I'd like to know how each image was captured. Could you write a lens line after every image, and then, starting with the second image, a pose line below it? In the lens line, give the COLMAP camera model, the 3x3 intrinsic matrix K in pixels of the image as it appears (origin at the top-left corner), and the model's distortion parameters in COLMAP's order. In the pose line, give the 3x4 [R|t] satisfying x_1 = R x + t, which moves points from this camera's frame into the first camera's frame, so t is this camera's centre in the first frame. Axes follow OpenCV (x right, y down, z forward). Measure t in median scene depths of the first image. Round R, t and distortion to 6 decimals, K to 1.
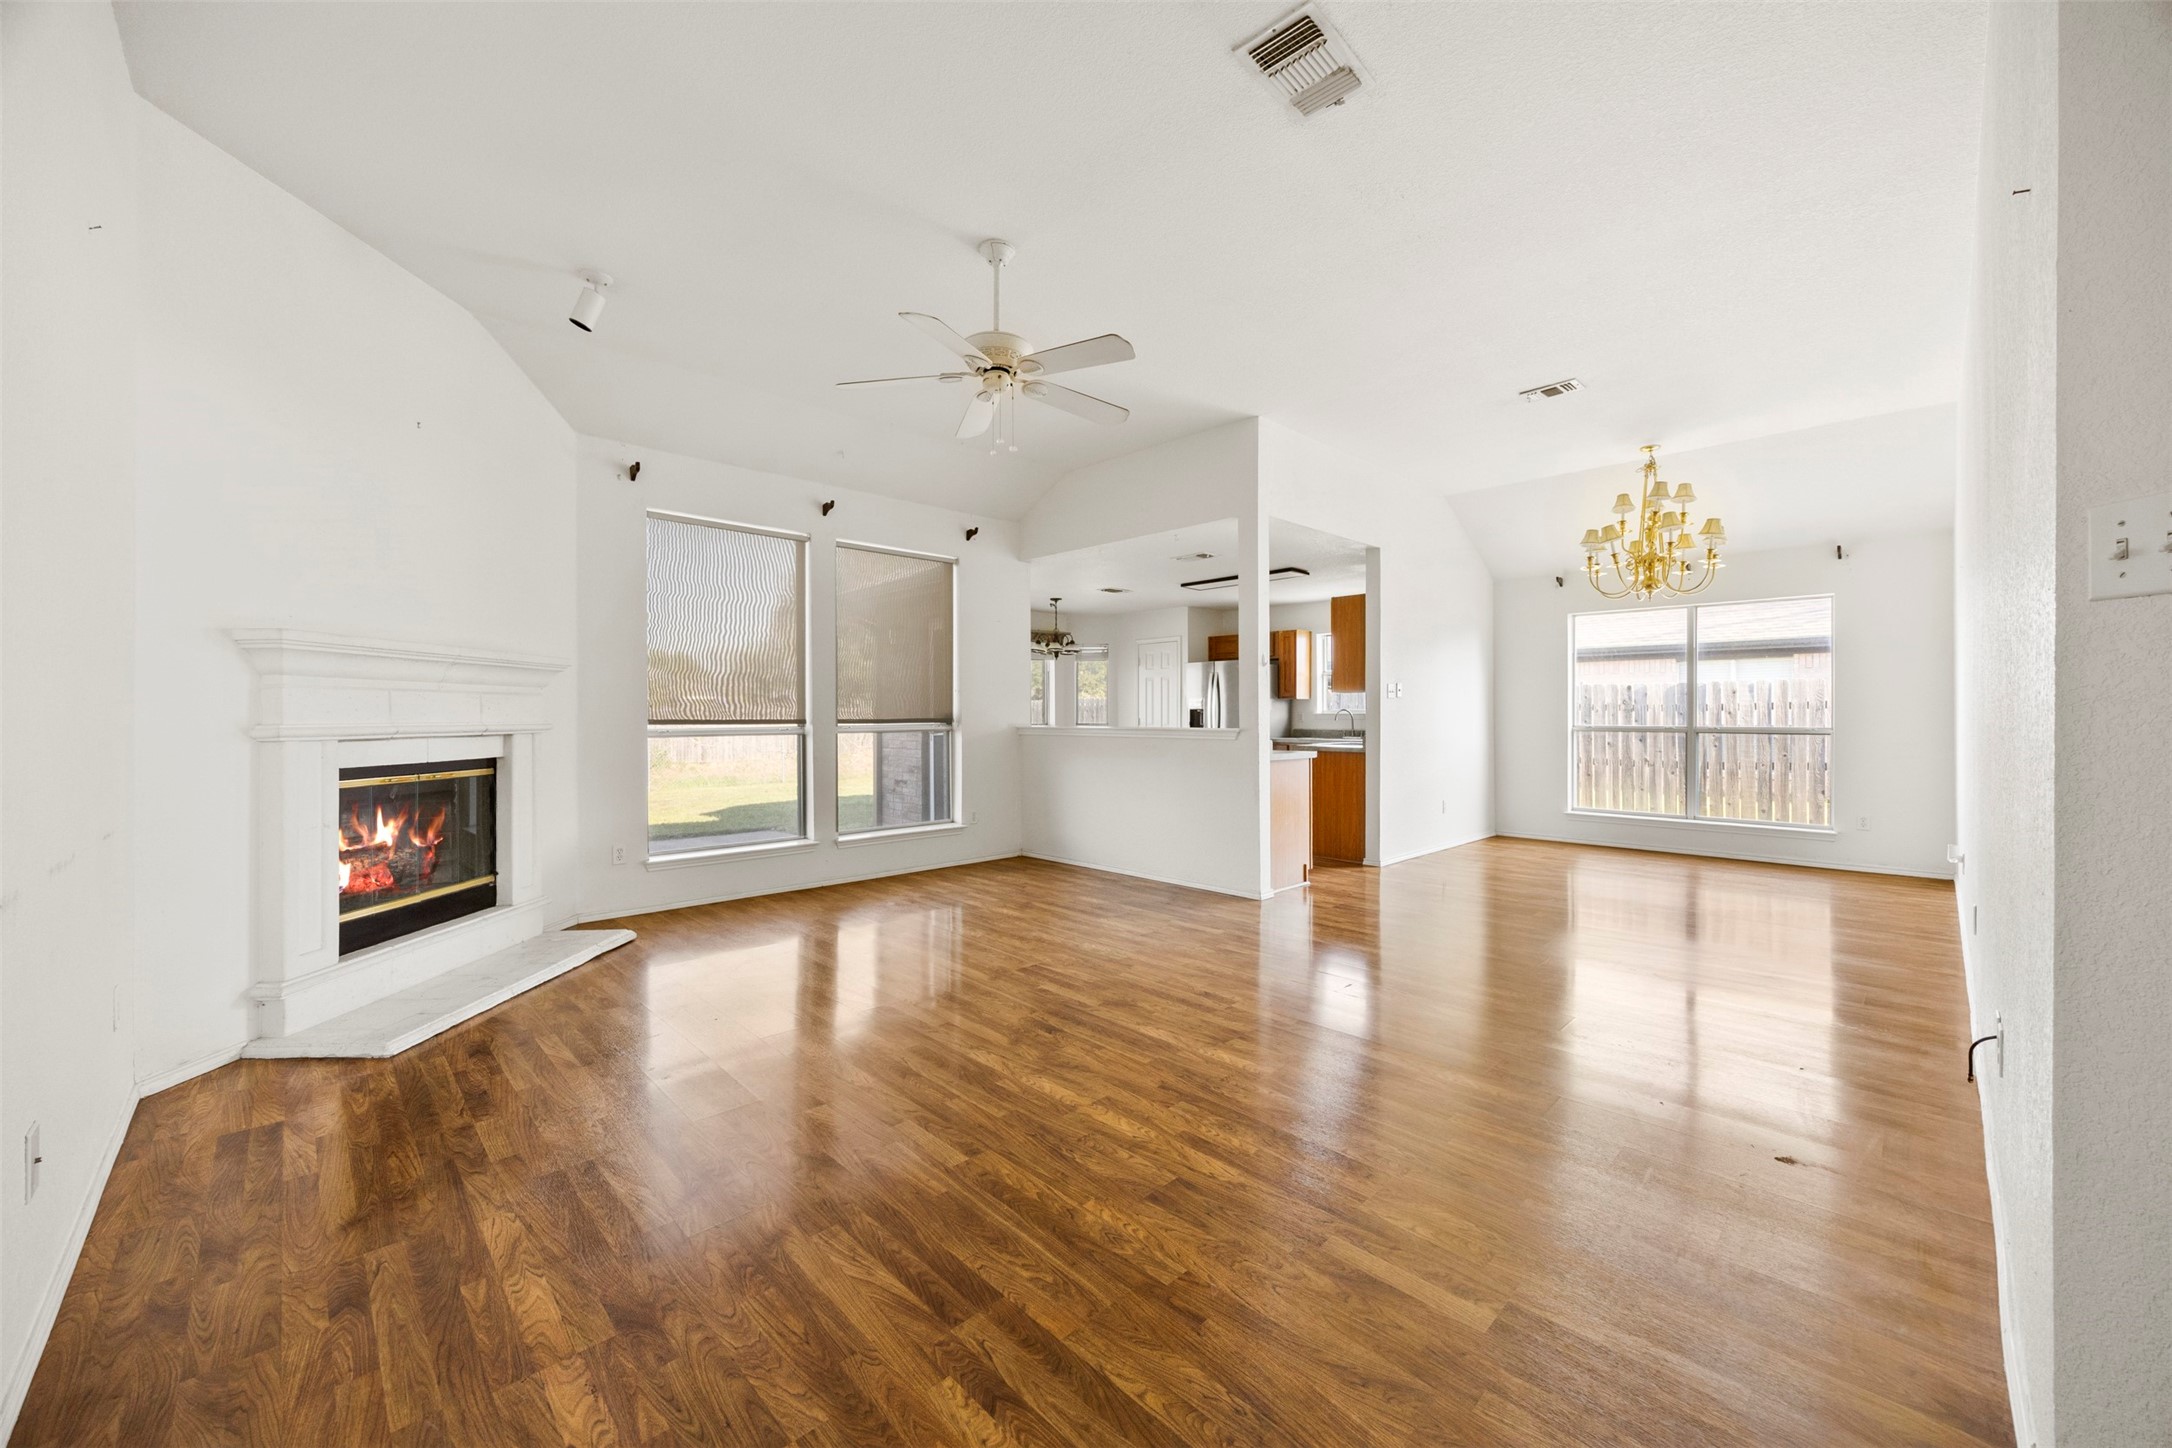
lens RADIAL K [[827.6, 0, 1081.6], [0, 827.6, 717.5], [0, 0, 1]] dist [-0.001818, -0.000307]
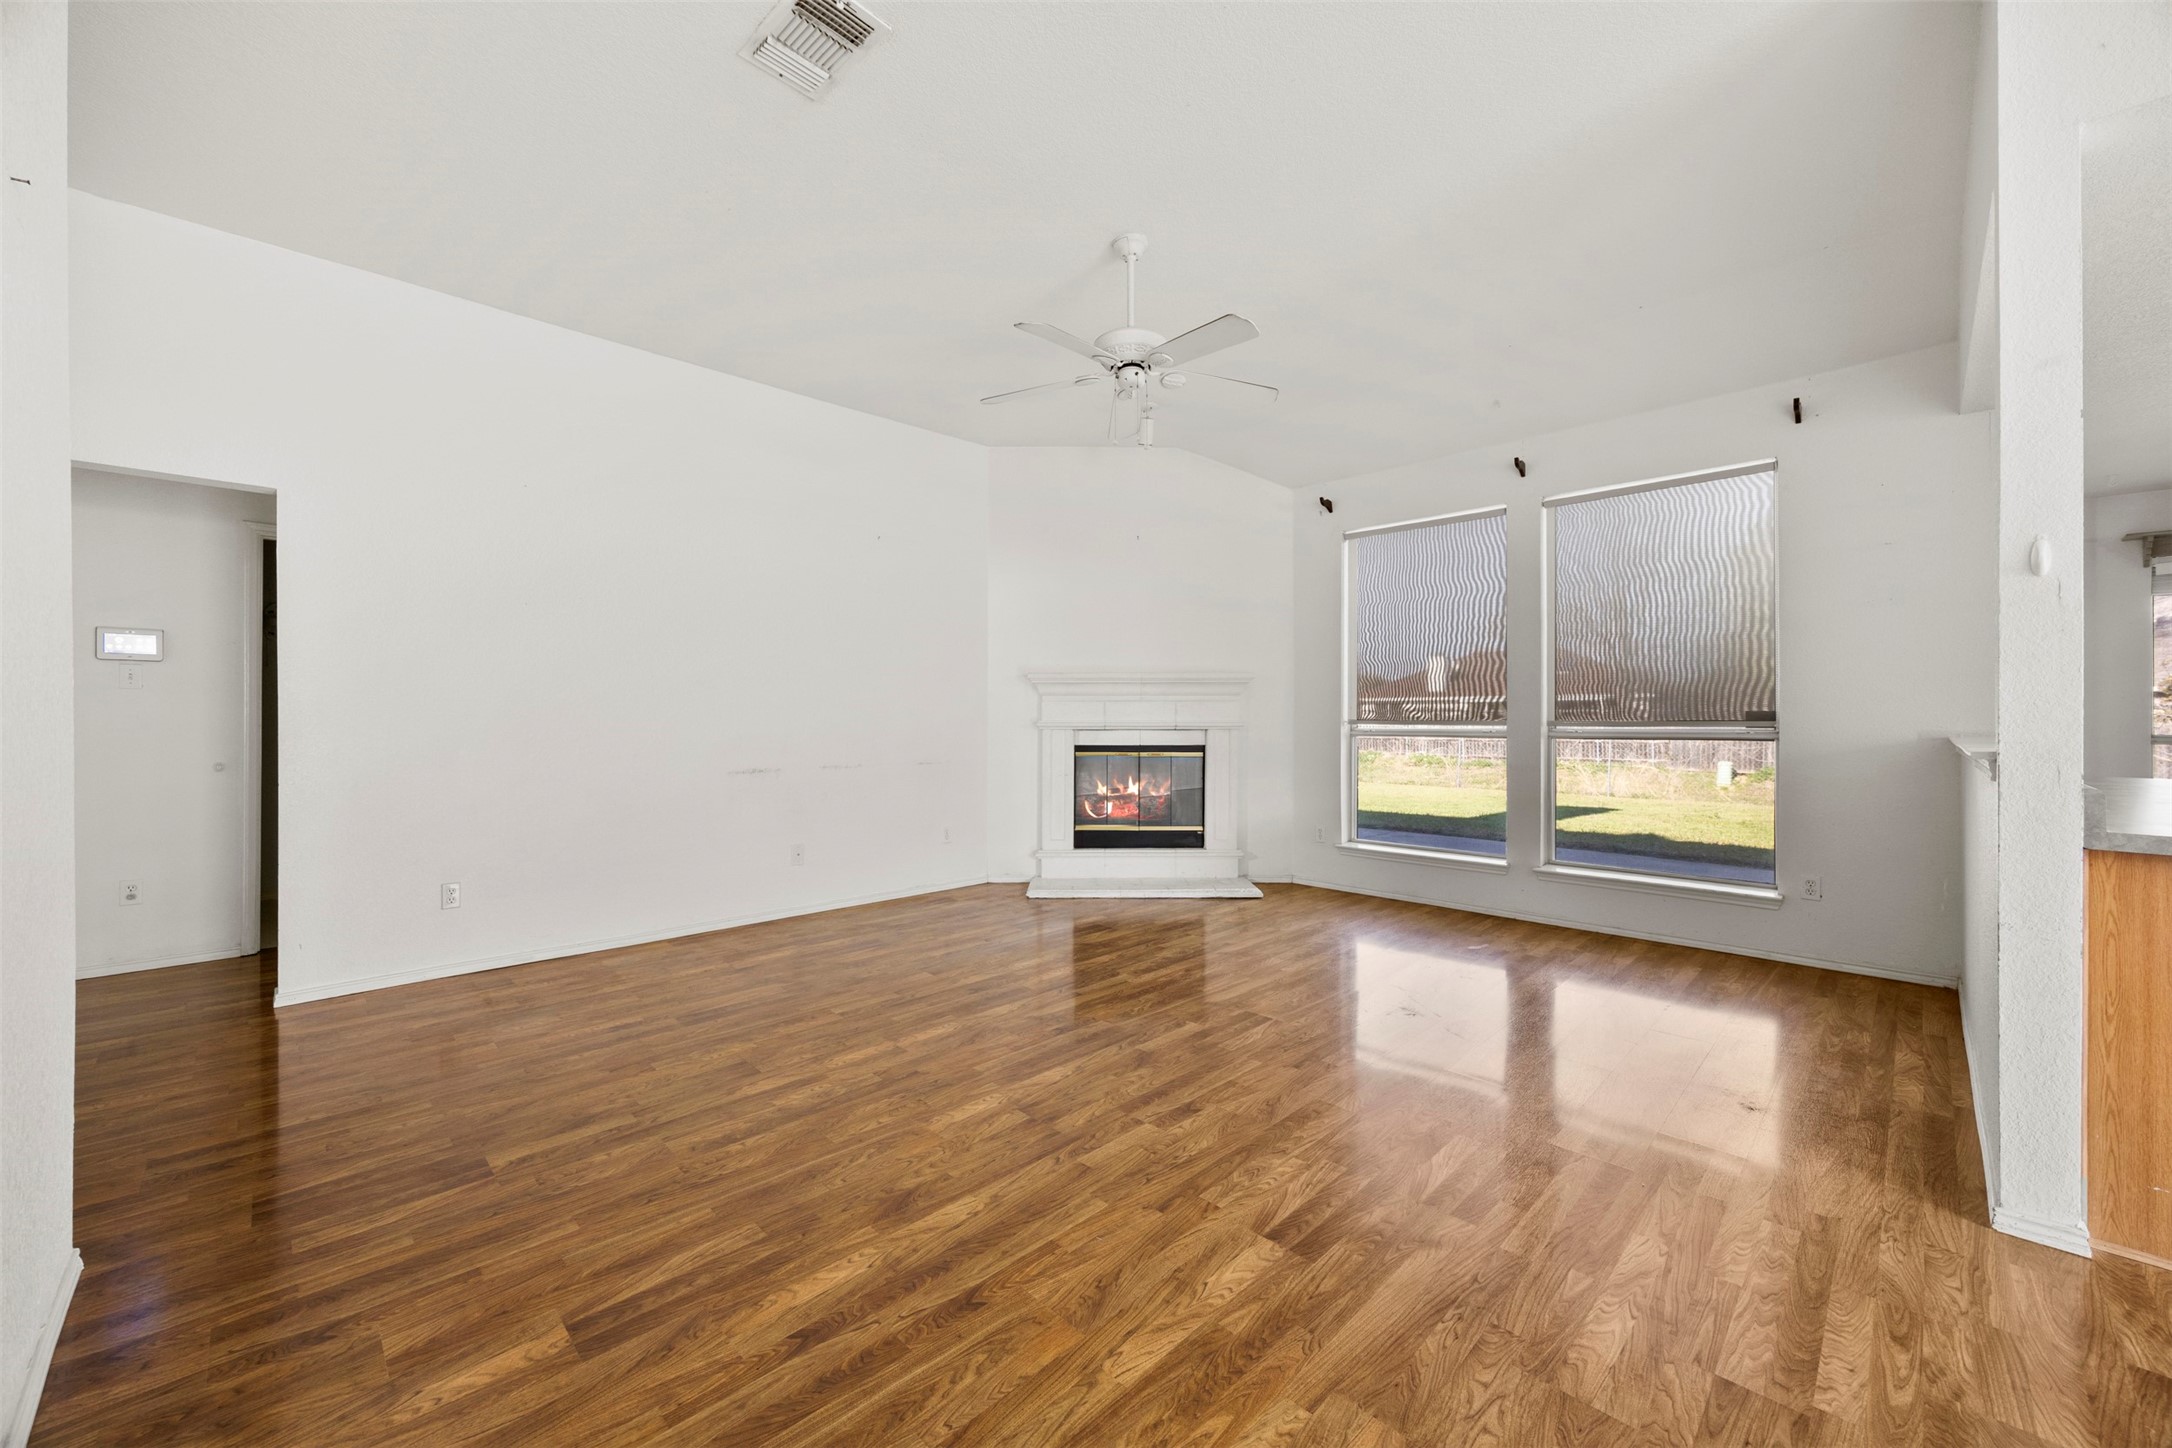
lens RADIAL K [[827.6, 0, 1076.6], [0, 827.6, 719.2], [0, 0, 1]] dist [-0.001818, -0.000307]
pose [[0.004071, 0.000523, -0.999992, 0.527084], [-0.001797, 0.999998, 0.000516, 0.001948], [0.999990, 0.001795, 0.004072, 0.556898]]
